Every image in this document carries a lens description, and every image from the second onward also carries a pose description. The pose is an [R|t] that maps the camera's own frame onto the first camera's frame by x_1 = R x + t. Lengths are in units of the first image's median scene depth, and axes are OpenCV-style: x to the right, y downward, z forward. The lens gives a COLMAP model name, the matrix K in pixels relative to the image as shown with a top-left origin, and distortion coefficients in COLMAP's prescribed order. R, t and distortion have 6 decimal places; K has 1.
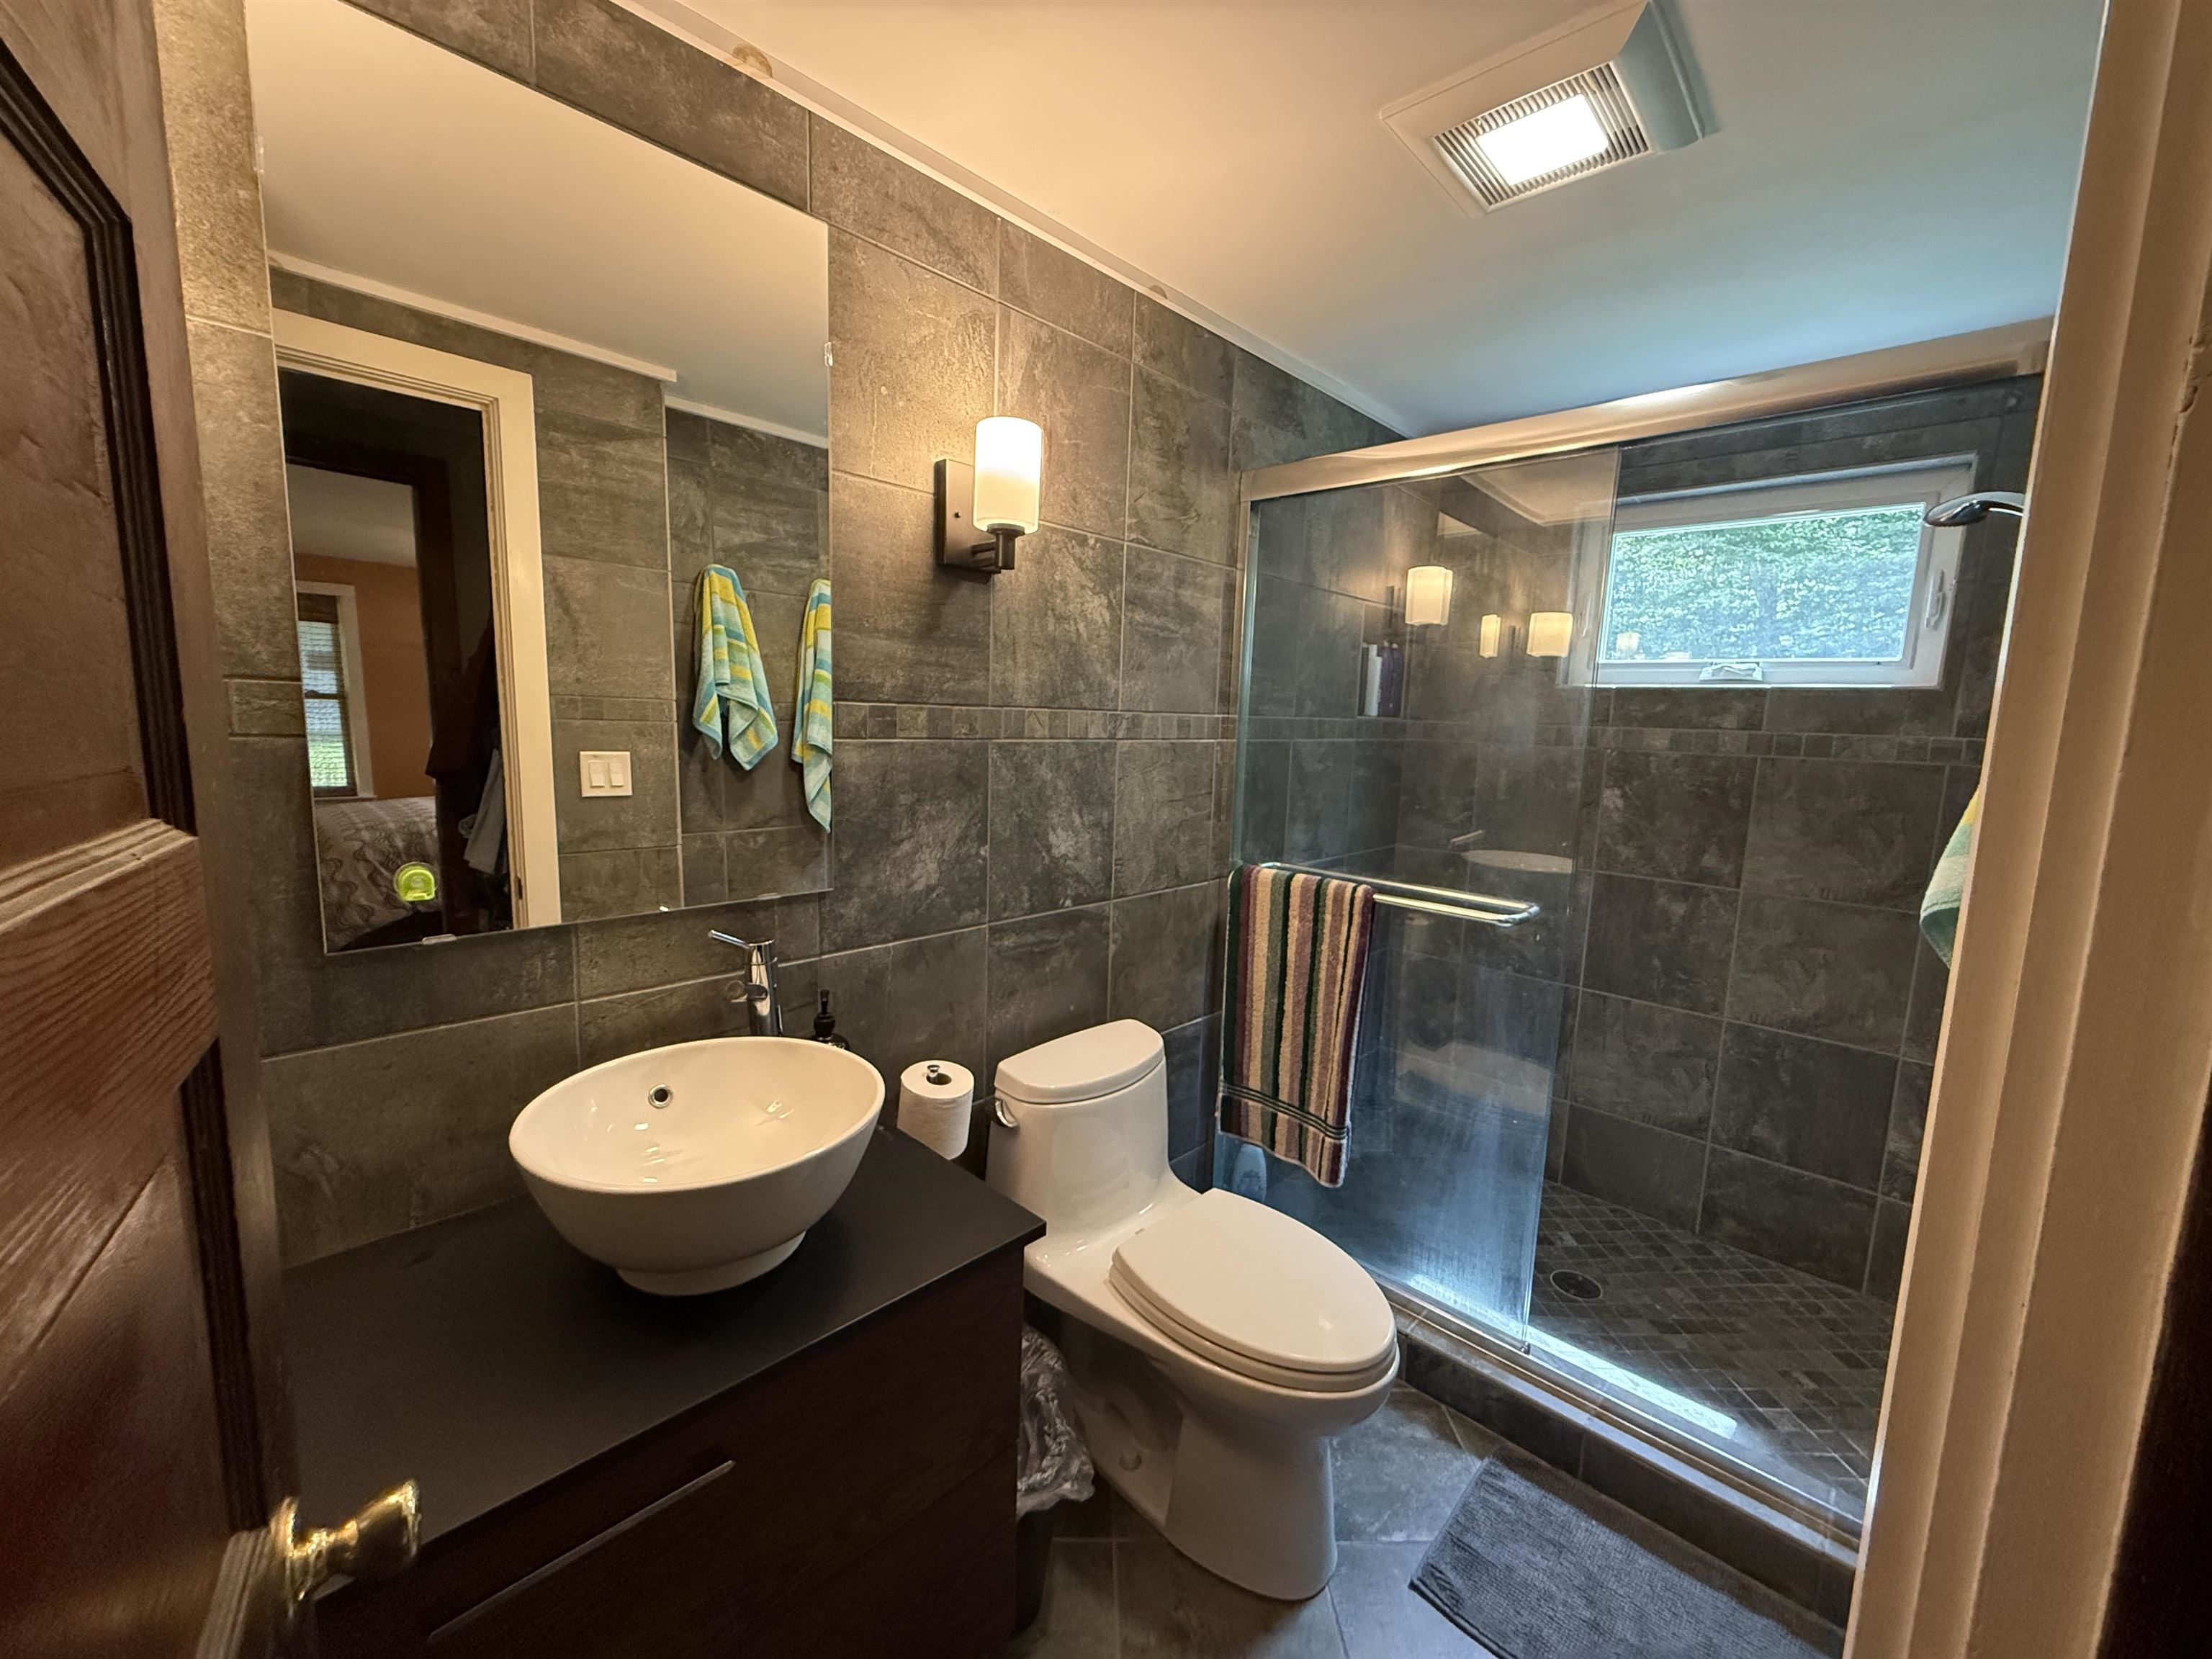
lens RADIAL K [[880.6, 0, 1101.5], [0, 880.6, 830.6], [0, 0, 1]] dist [0.003091, 0.000196]
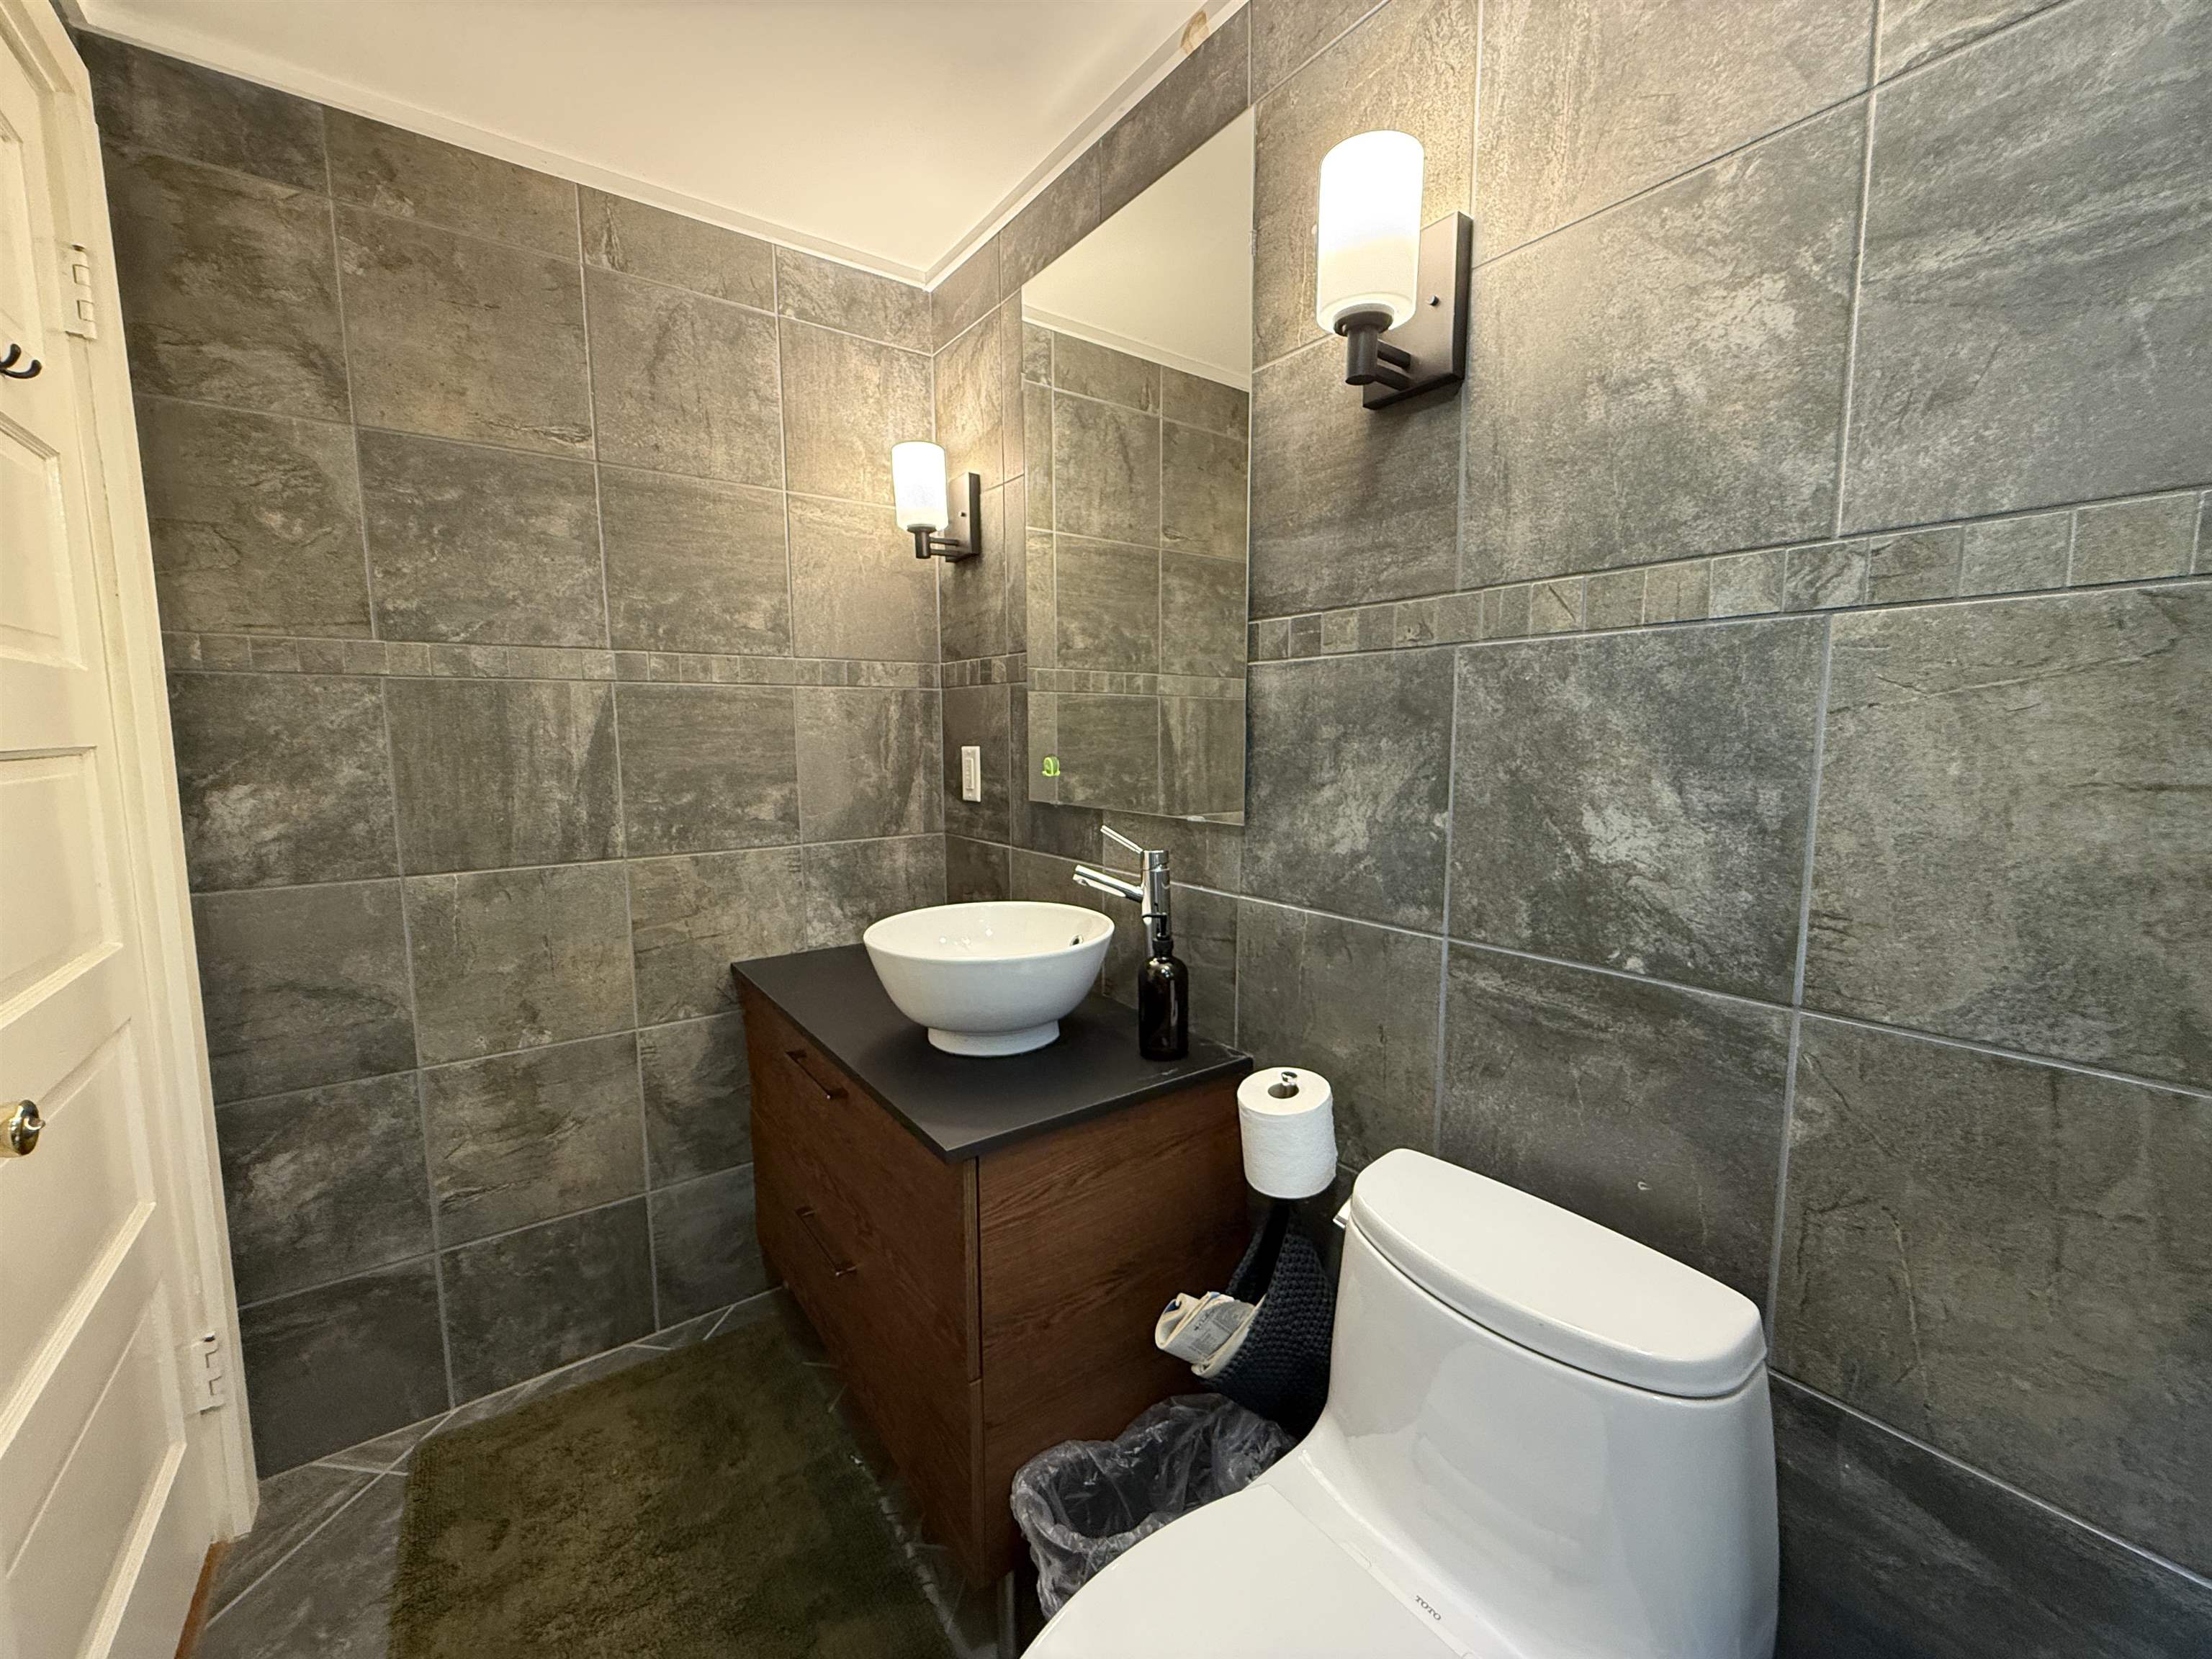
lens RADIAL K [[880.6, 0, 1101.5], [0, 880.6, 830.6], [0, 0, 1]] dist [0.003091, 0.000196]
pose [[-0.170686, 0.081453, -0.981953, 0.551008], [-0.130491, 0.985931, 0.104466, -0.004490], [0.976647, 0.145967, -0.157656, 0.871859]]
